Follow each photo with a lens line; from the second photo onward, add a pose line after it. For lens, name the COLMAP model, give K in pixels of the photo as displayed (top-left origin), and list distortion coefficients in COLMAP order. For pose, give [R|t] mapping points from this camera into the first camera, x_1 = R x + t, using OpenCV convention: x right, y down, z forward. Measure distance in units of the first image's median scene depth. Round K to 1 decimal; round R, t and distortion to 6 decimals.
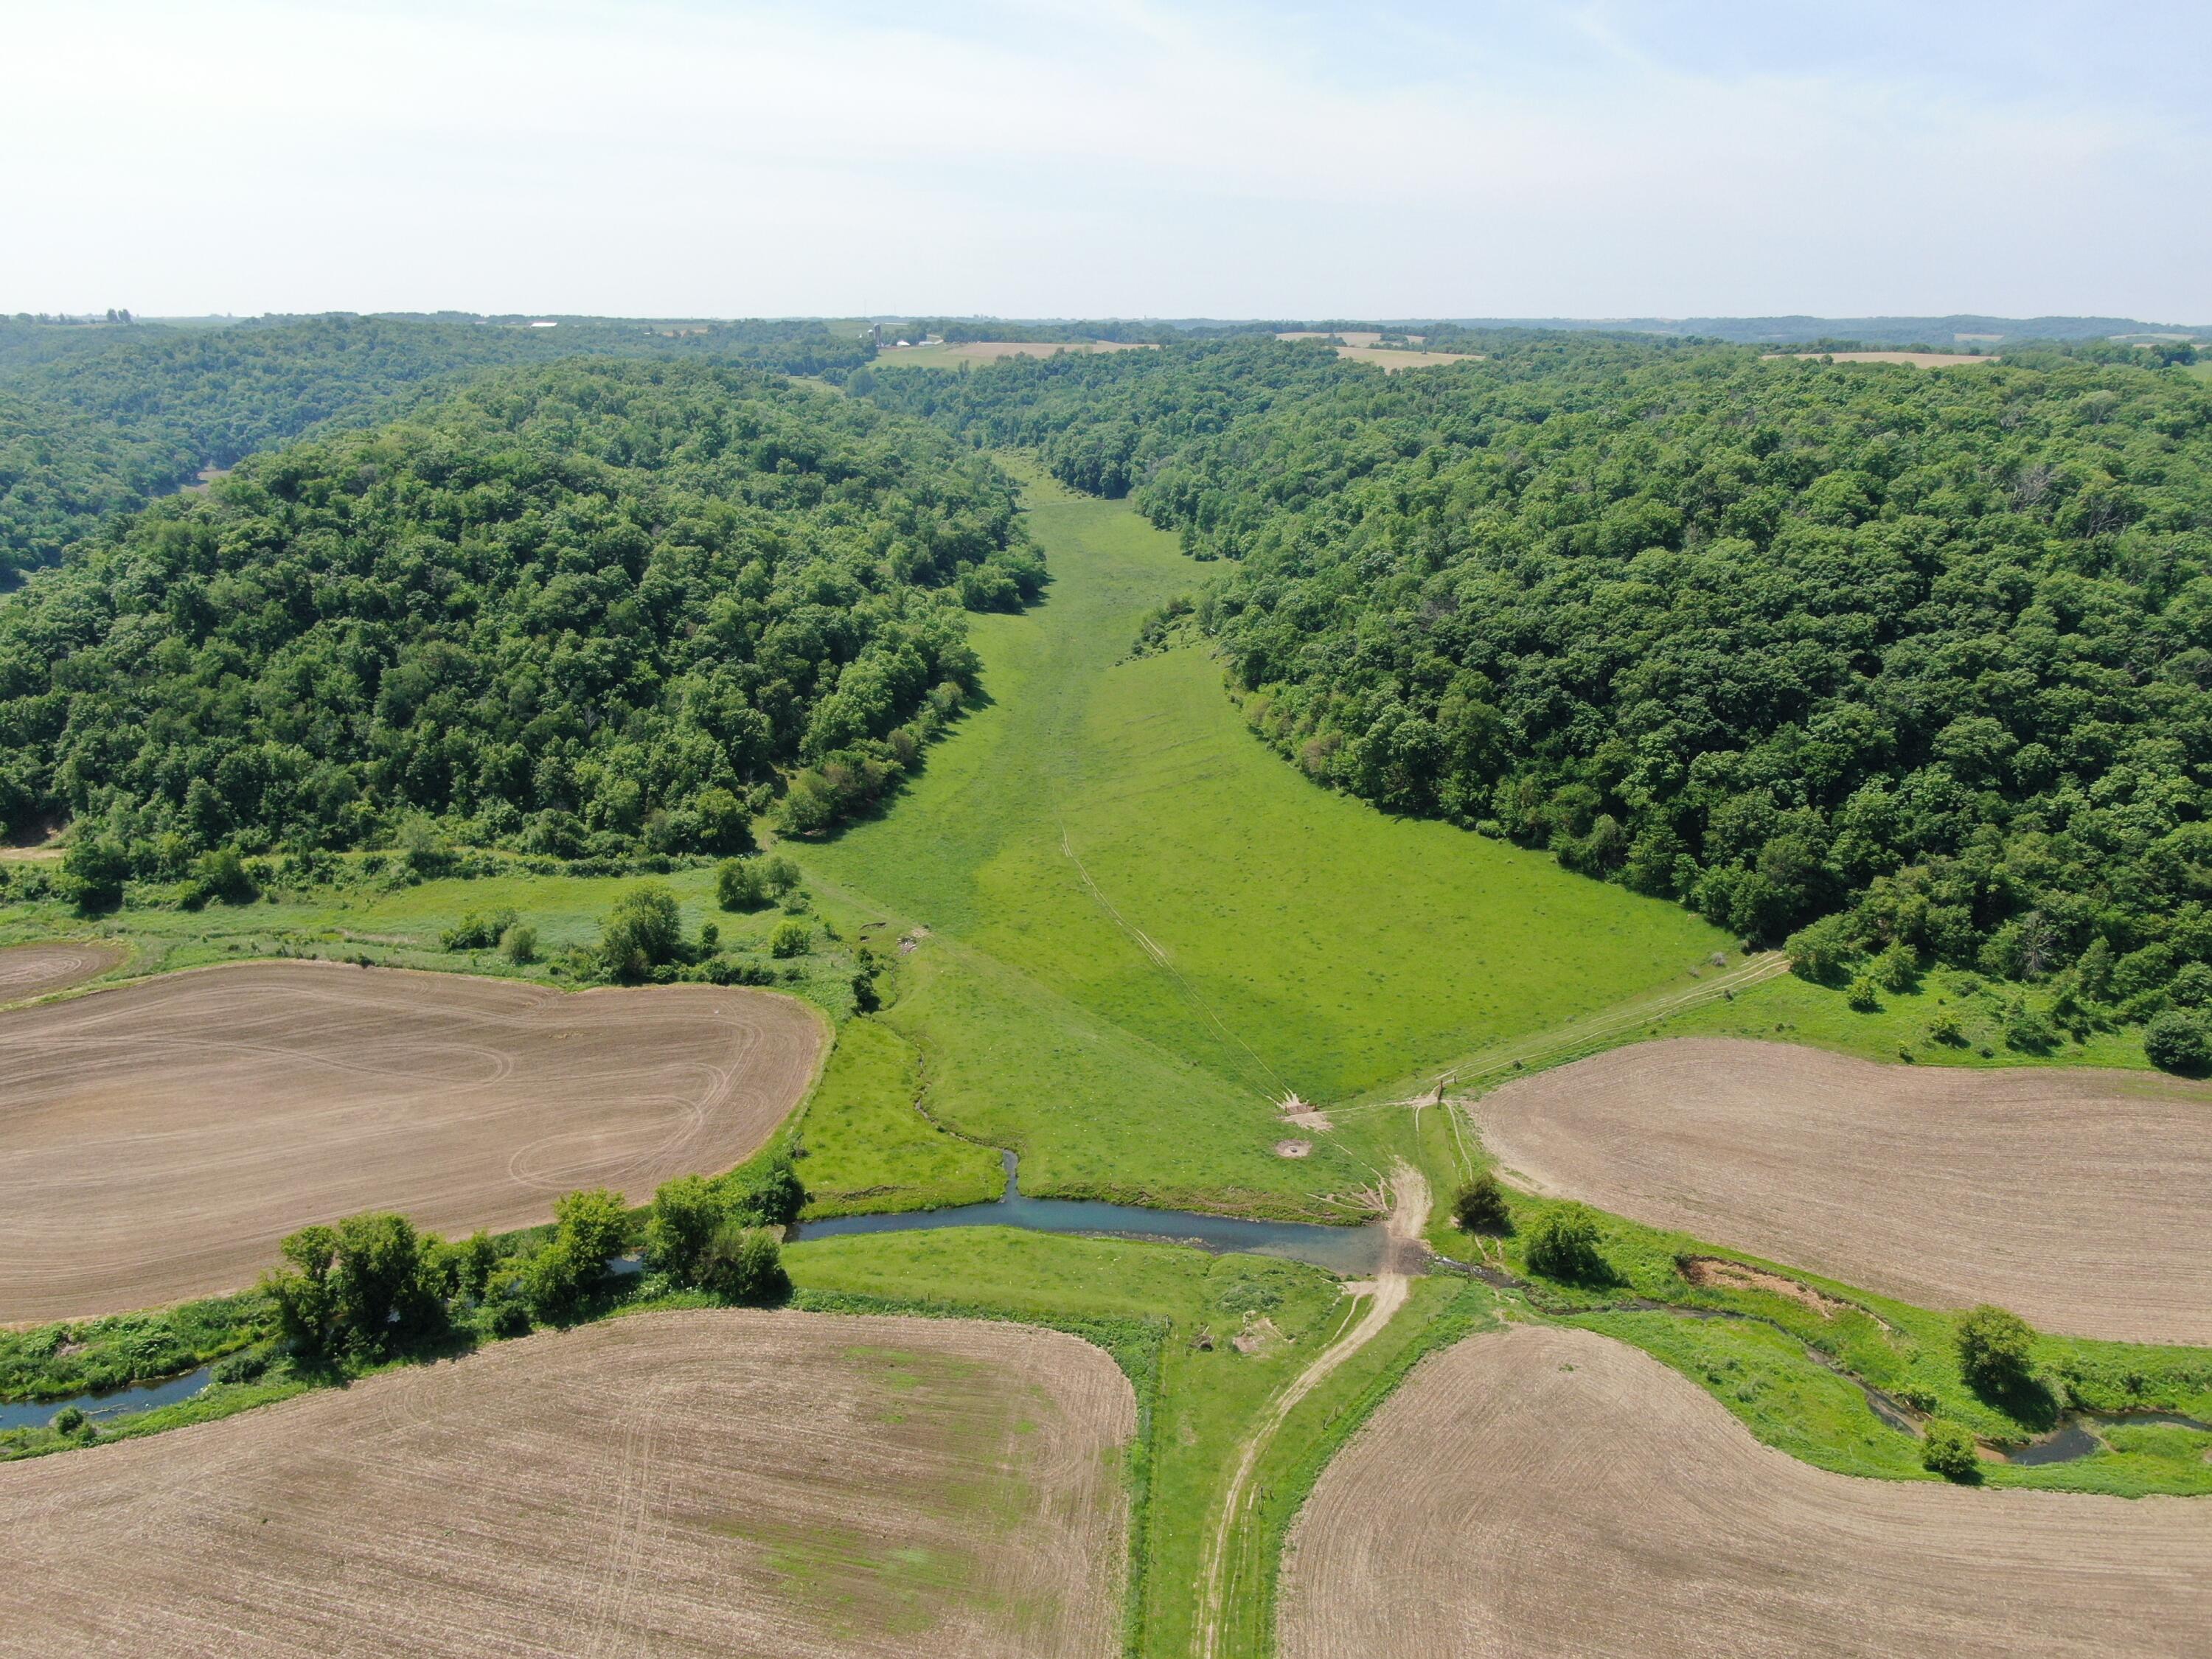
lens RADIAL K [[1598.2, 0, 1105.4], [0, 1598.2, 827.9], [0, 0, 1]] dist [-0.017459, 0.007154]
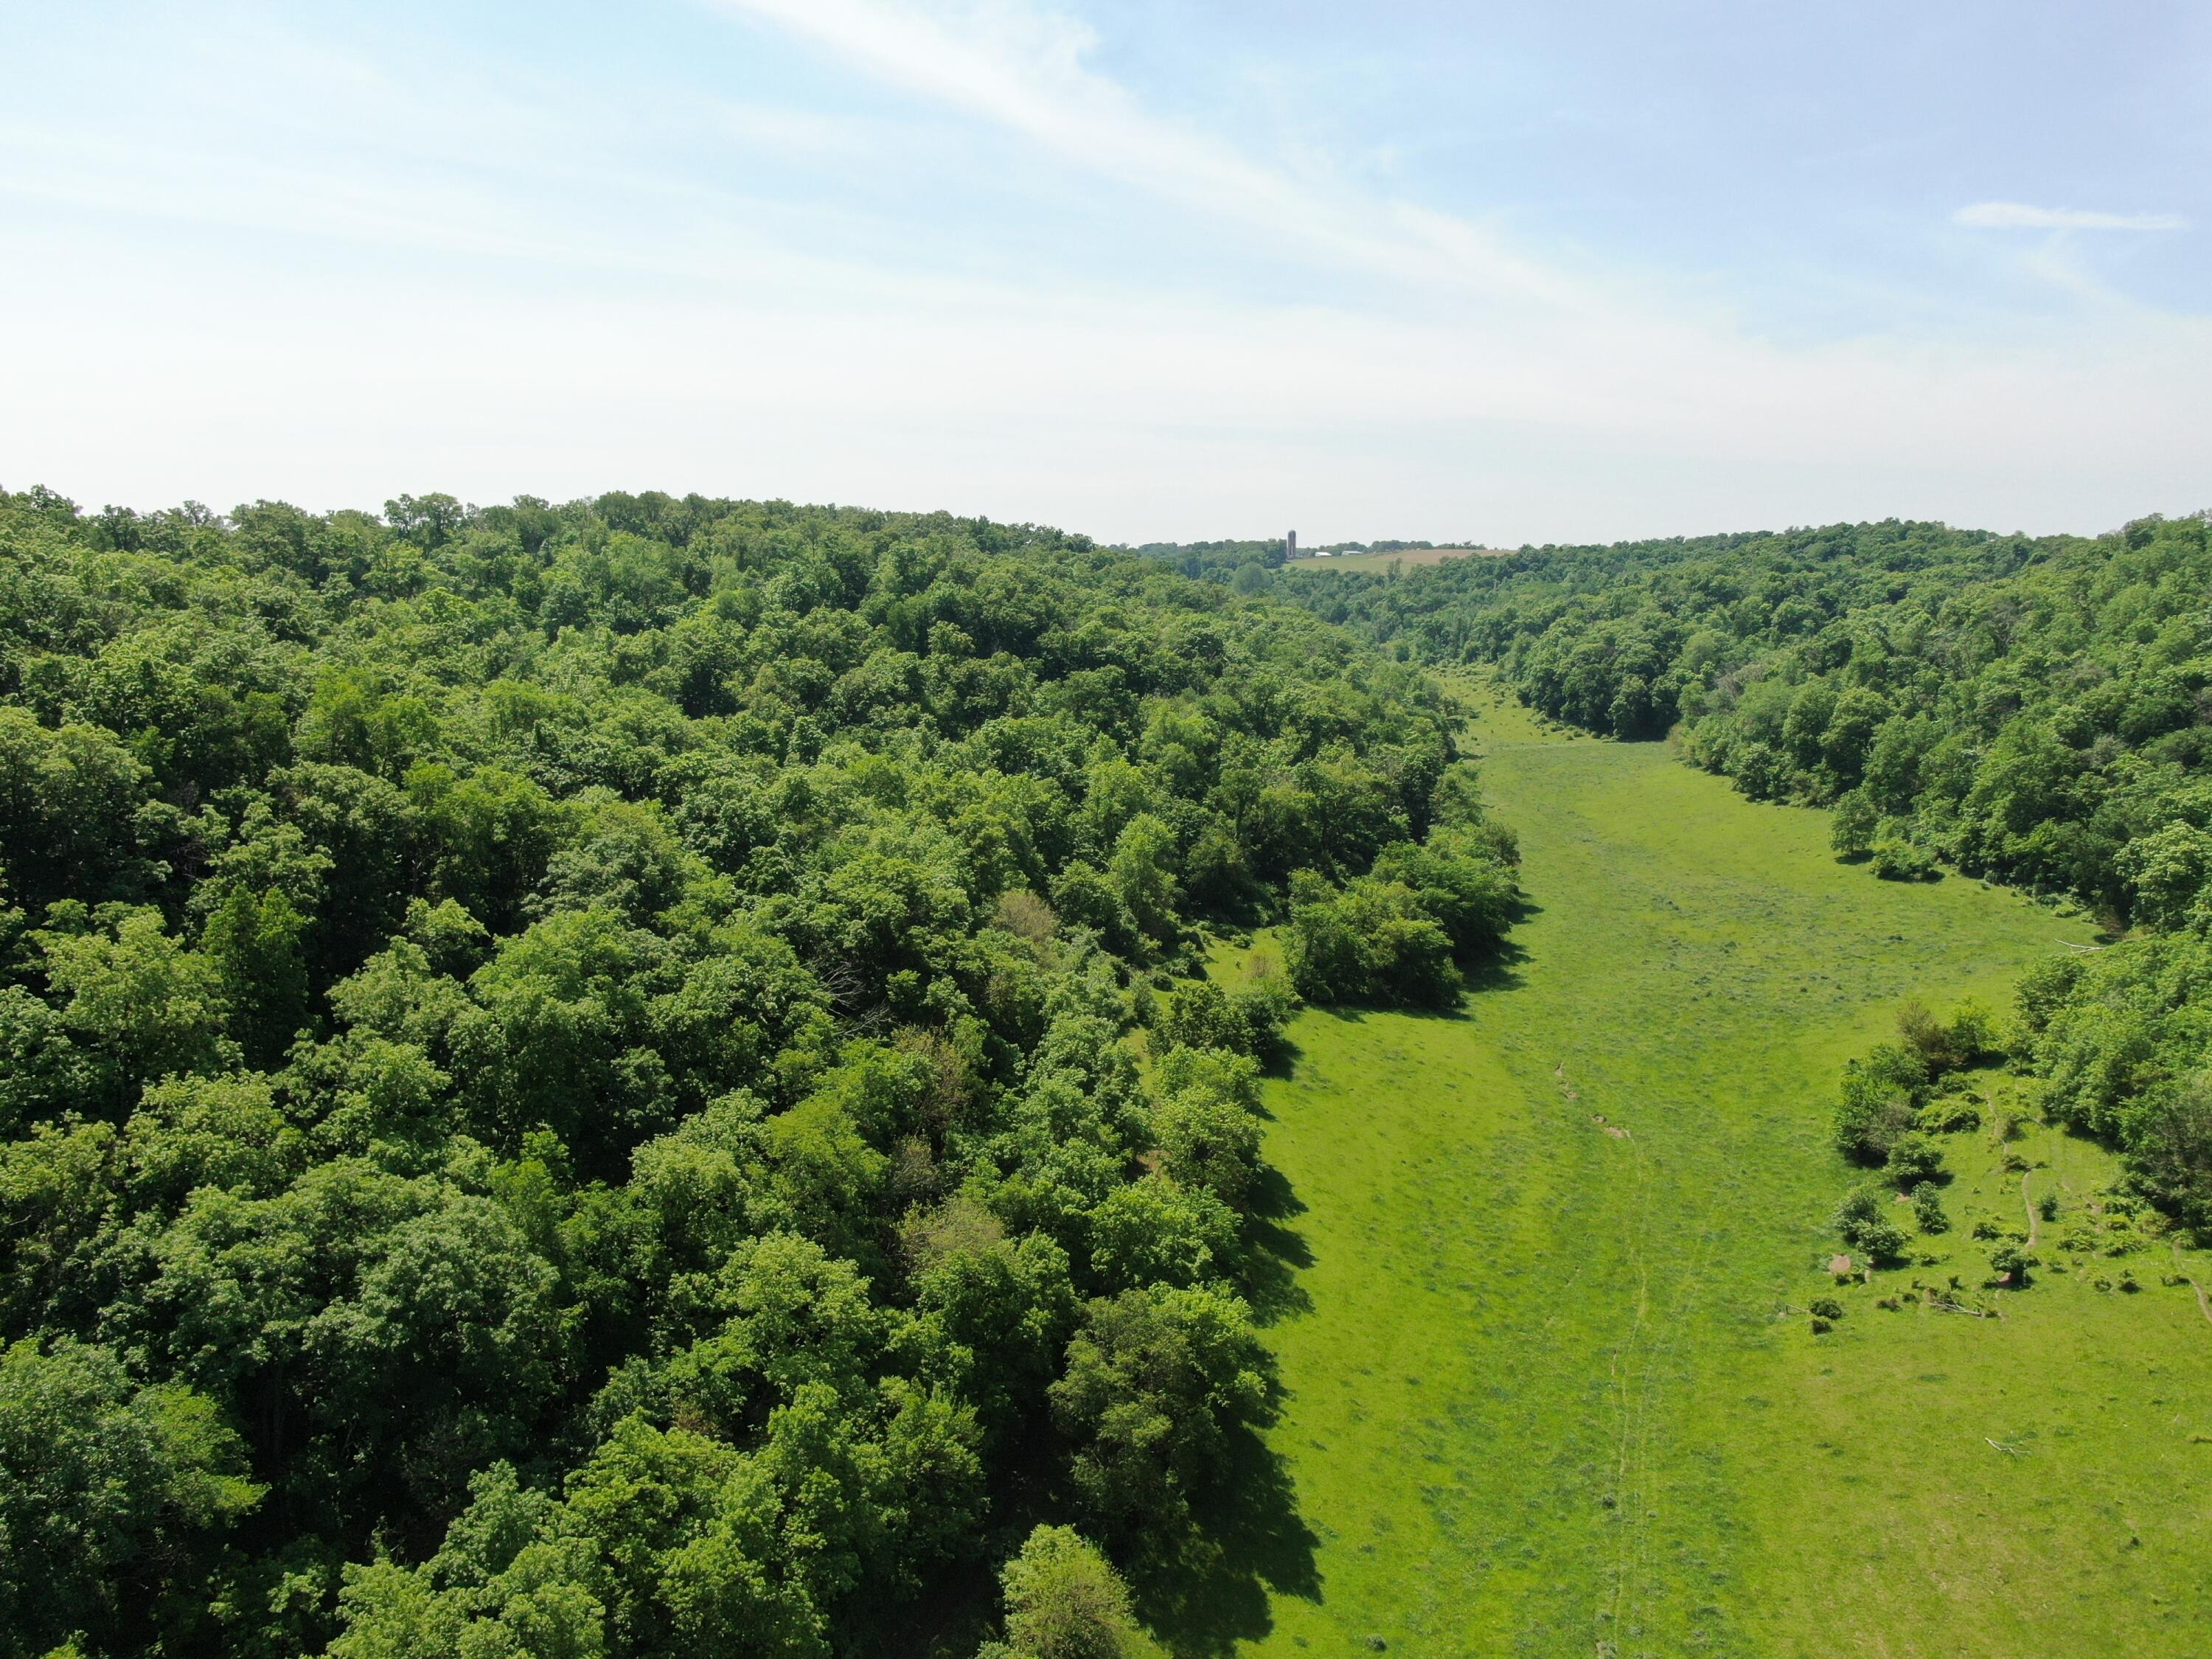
lens RADIAL K [[1598.2, 0, 1105.4], [0, 1598.2, 827.9], [0, 0, 1]] dist [-0.017459, 0.007154]
pose [[0.962977, 0.040800, -0.266477, -0.047282], [-0.081355, 0.986377, -0.142973, -0.164042], [0.257013, 0.159359, 0.953178, 0.859129]]
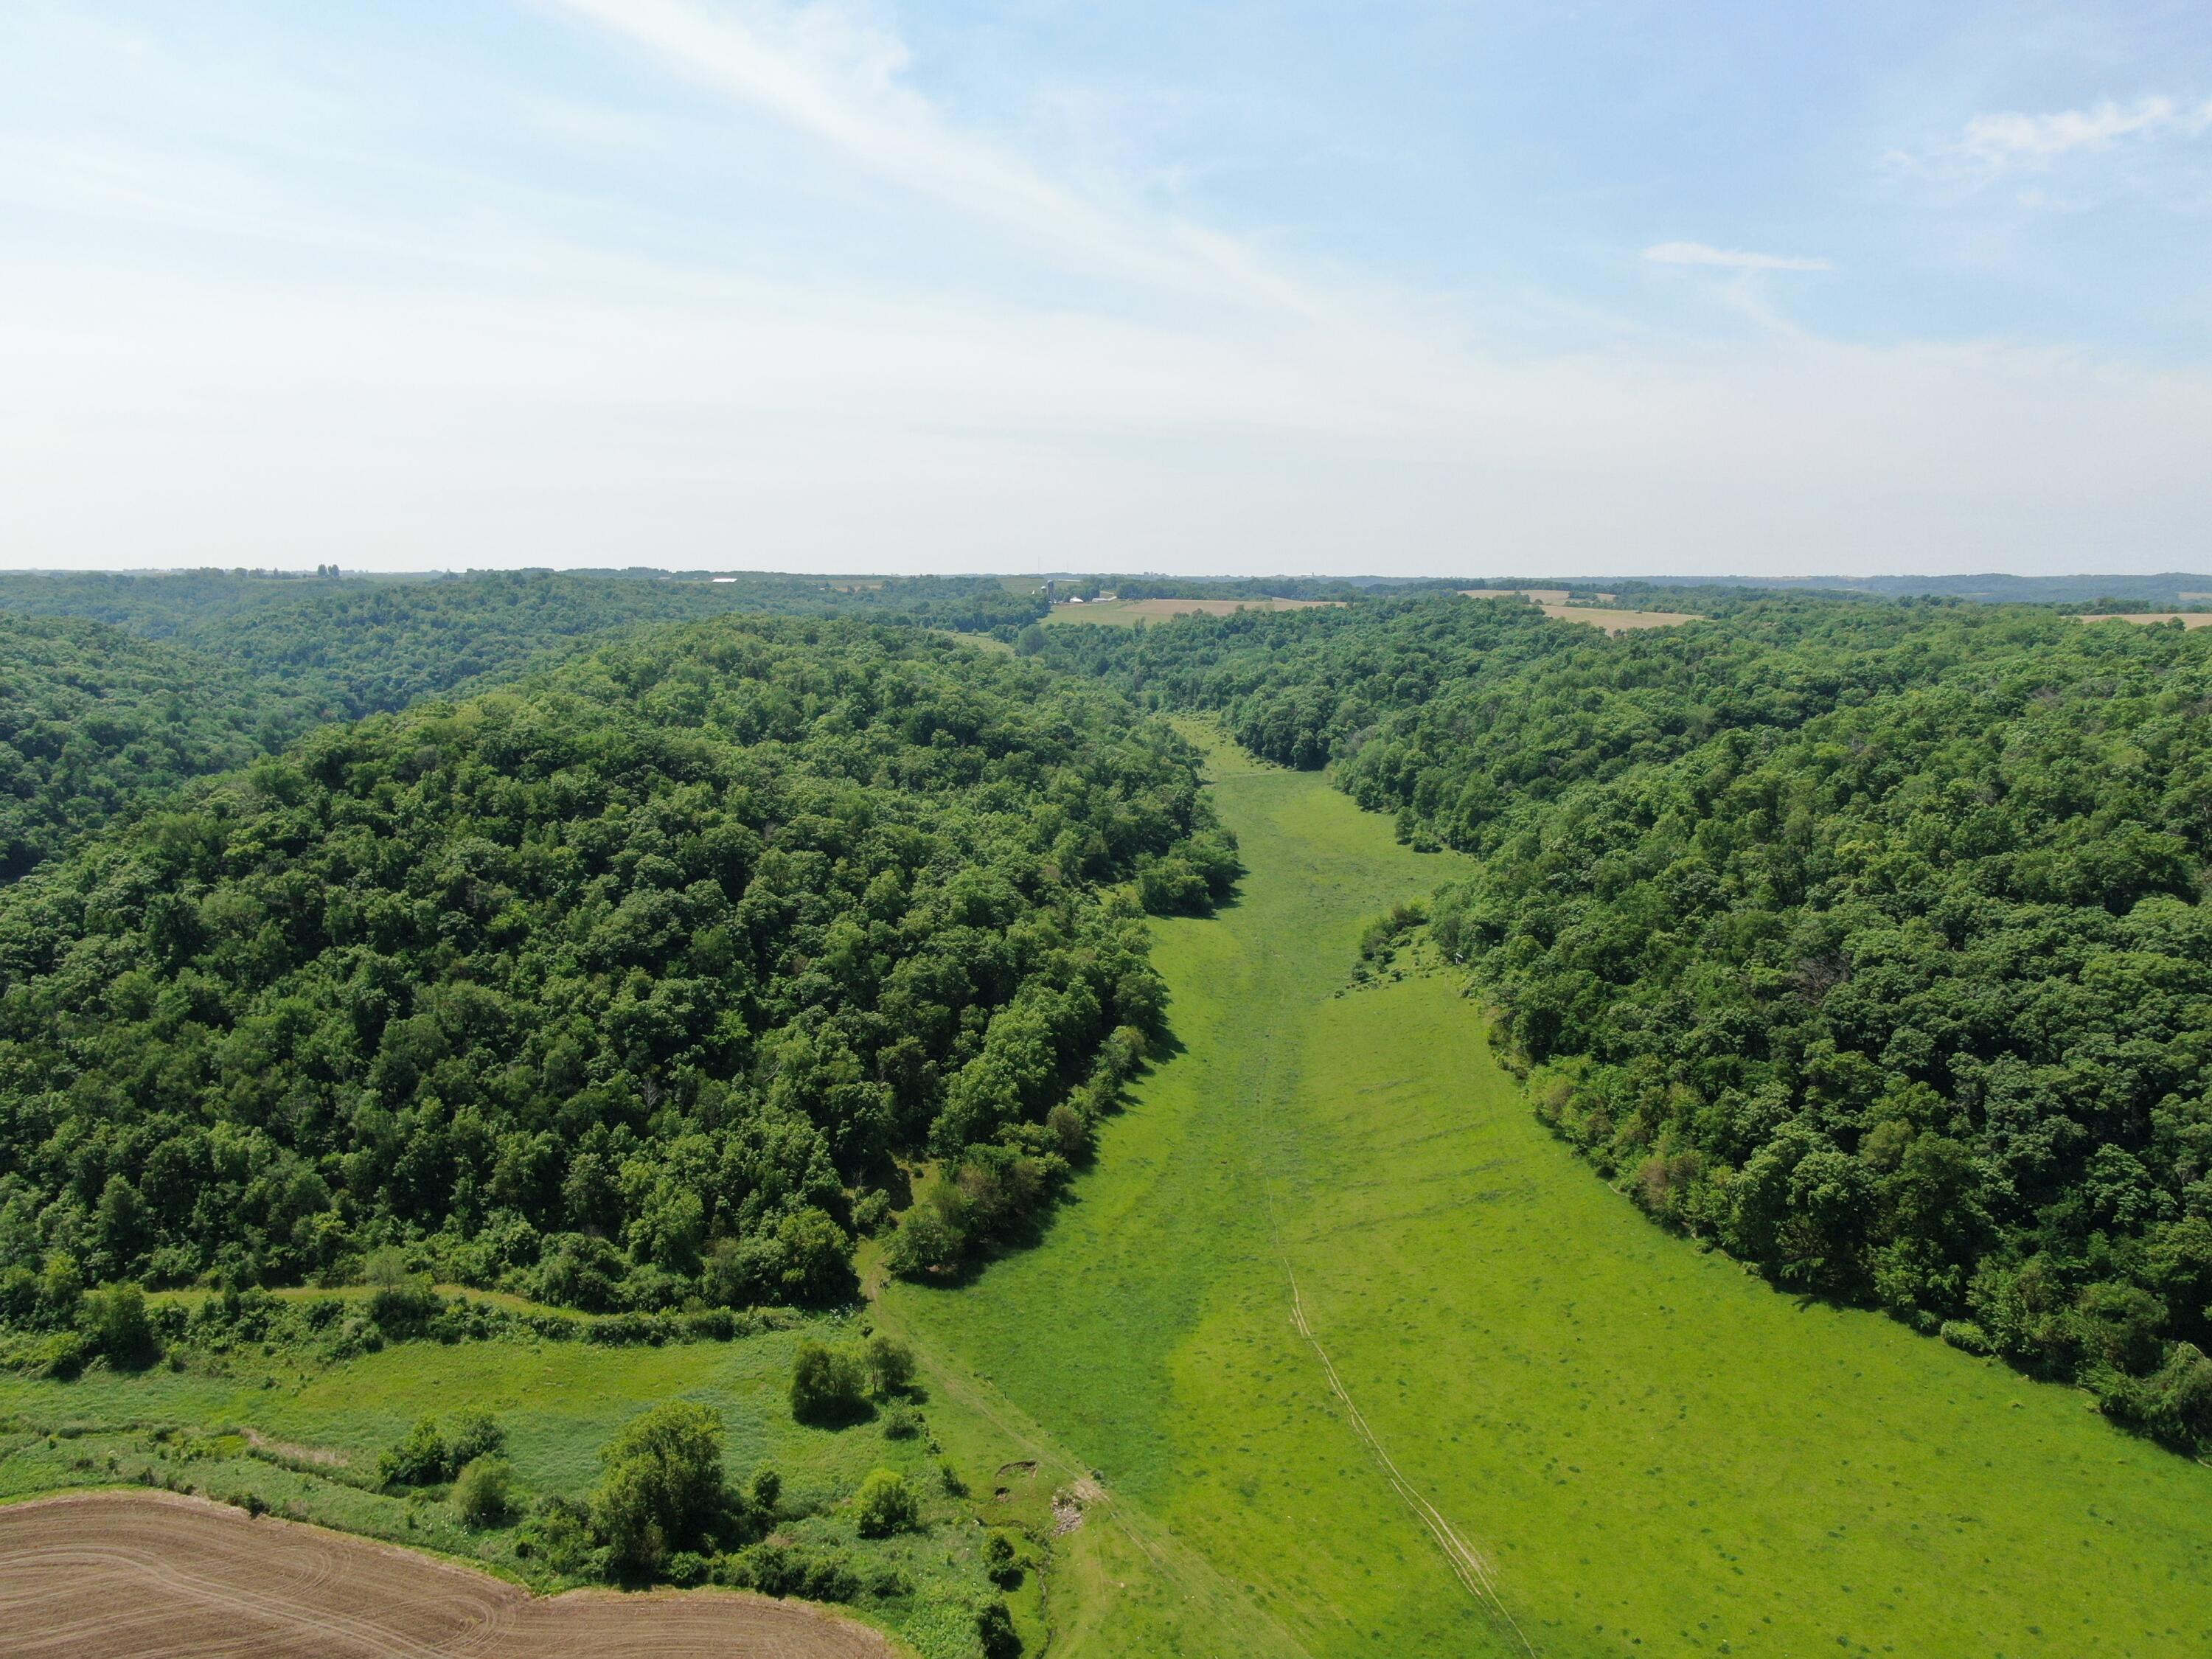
lens RADIAL K [[1598.2, 0, 1105.4], [0, 1598.2, 827.9], [0, 0, 1]] dist [-0.017459, 0.007154]
pose [[0.994890, 0.016769, -0.099564, -0.035749], [-0.031697, 0.988131, -0.150310, -0.074904], [0.095862, 0.152698, 0.983613, 0.236541]]
